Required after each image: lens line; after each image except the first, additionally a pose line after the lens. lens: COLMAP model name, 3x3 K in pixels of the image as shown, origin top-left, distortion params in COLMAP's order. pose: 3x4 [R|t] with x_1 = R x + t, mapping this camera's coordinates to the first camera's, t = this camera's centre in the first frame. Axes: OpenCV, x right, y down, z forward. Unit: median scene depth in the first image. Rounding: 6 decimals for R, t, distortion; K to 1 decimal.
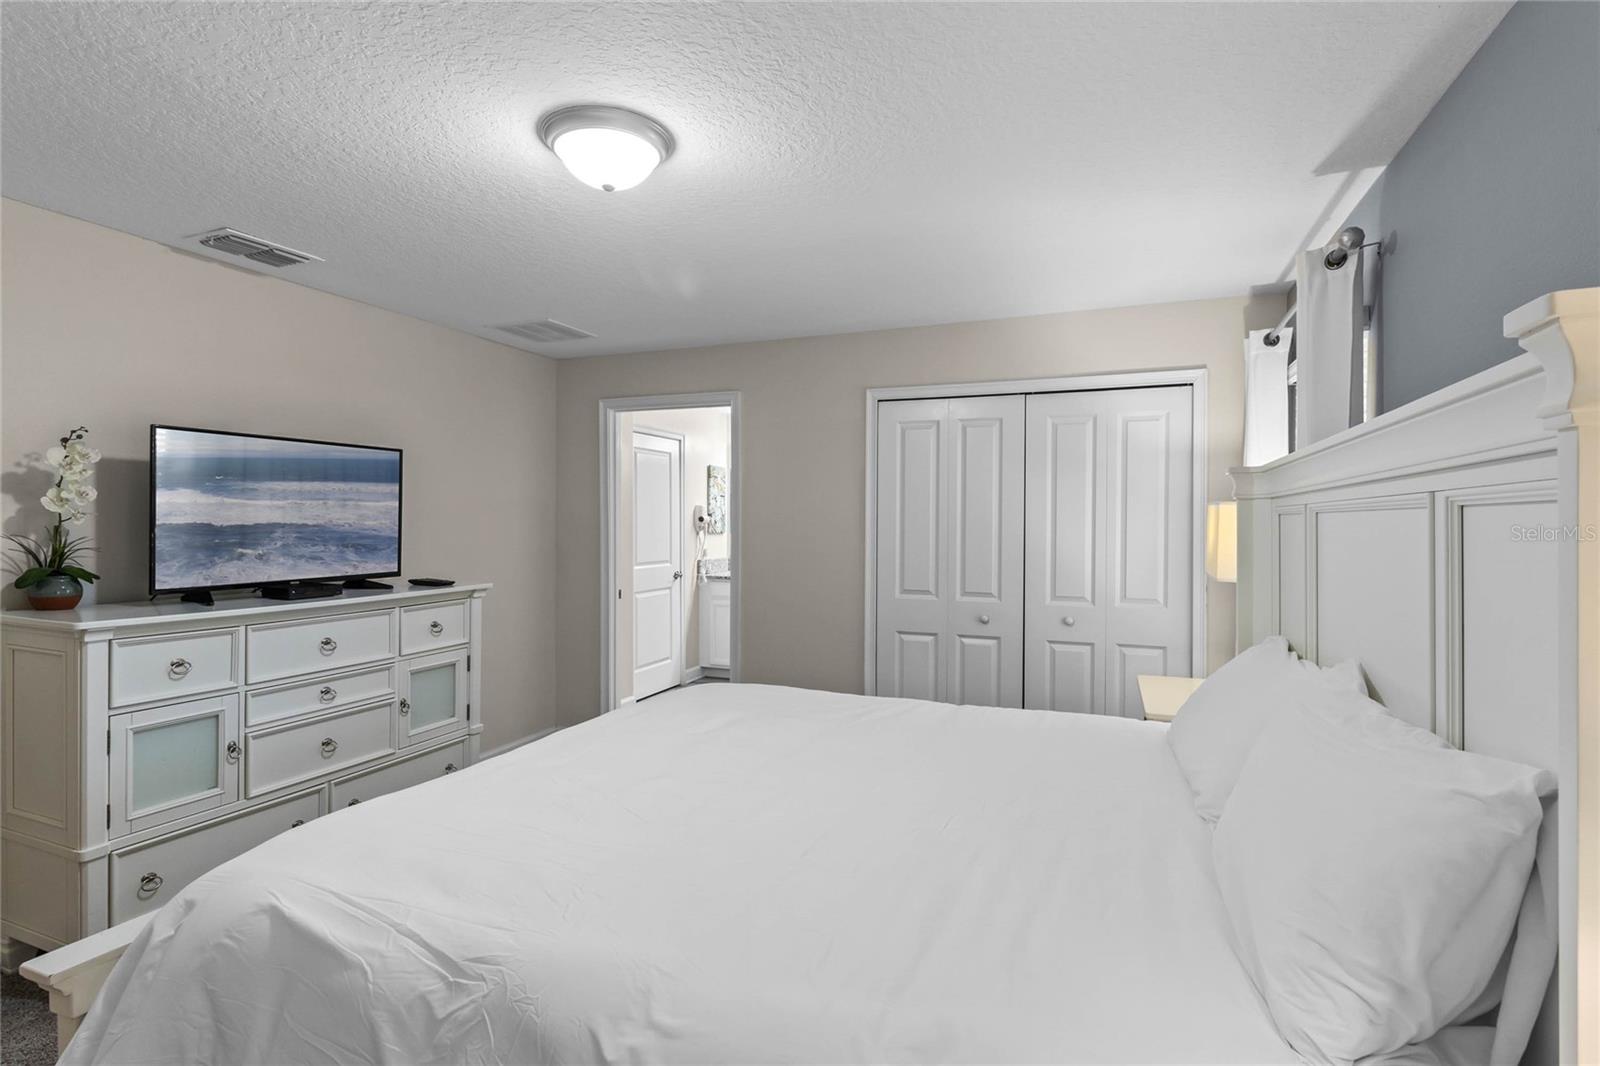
lens RADIAL K [[777.6, 0, 800.0], [0, 777.6, 533.0], [0, 0, 1]] dist [0.002728, 0.000354]
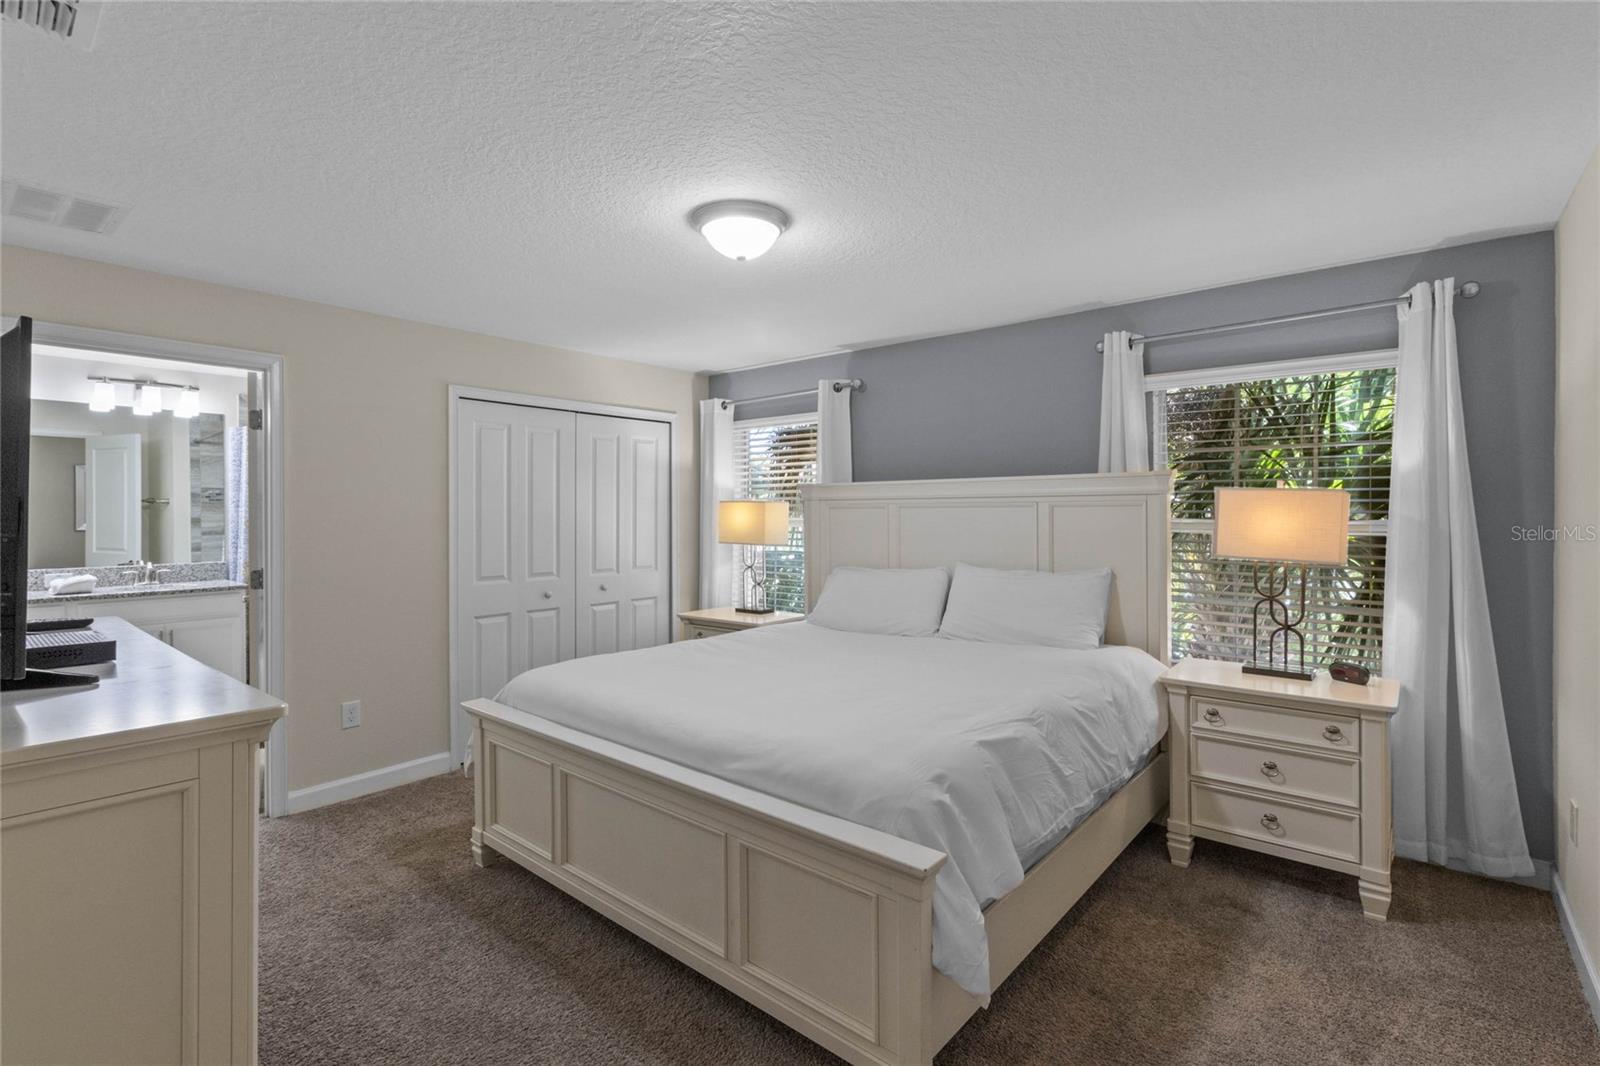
lens RADIAL K [[738.3, 0, 800.0], [0, 738.3, 511.4], [0, 0, 1]] dist [-0.000825, -0.000057]
pose [[0.318219, -0.005542, 0.948001, -0.917664], [0.018962, 0.999820, -0.000520, -0.011638], [-0.947828, 0.018141, 0.318267, 0.342172]]
